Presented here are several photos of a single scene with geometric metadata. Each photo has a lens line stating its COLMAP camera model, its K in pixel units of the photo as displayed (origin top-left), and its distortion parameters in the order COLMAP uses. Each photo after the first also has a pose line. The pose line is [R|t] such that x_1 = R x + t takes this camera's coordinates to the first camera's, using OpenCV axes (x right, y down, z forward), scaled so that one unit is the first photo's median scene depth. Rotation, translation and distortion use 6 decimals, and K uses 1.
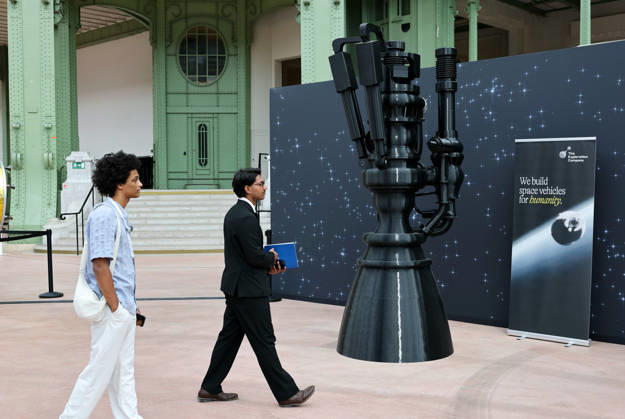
lens RADIAL K [[675.2, 0, 312.5], [0, 675.2, 209.5], [0, 0, 1]] dist [0.009196, -0.001103]
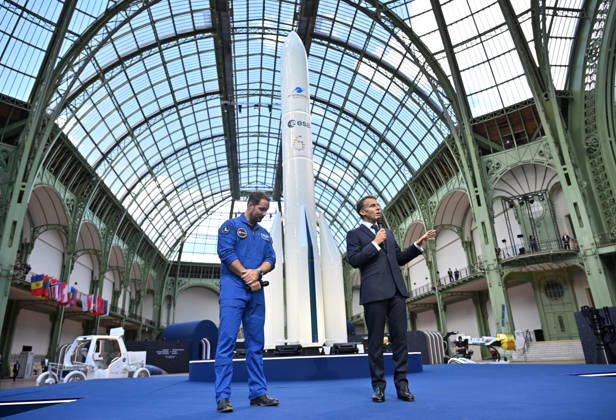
lens RADIAL K [[416.9, 0, 305.3], [0, 416.9, 208.1], [0, 0, 1]] dist [-0.002805, 0.000283]
pose [[0.753070, -0.251392, -0.608020, 0.196182], [0.017395, 0.931410, -0.363556, 0.062600], [0.657711, 0.263206, 0.705790, -0.984050]]
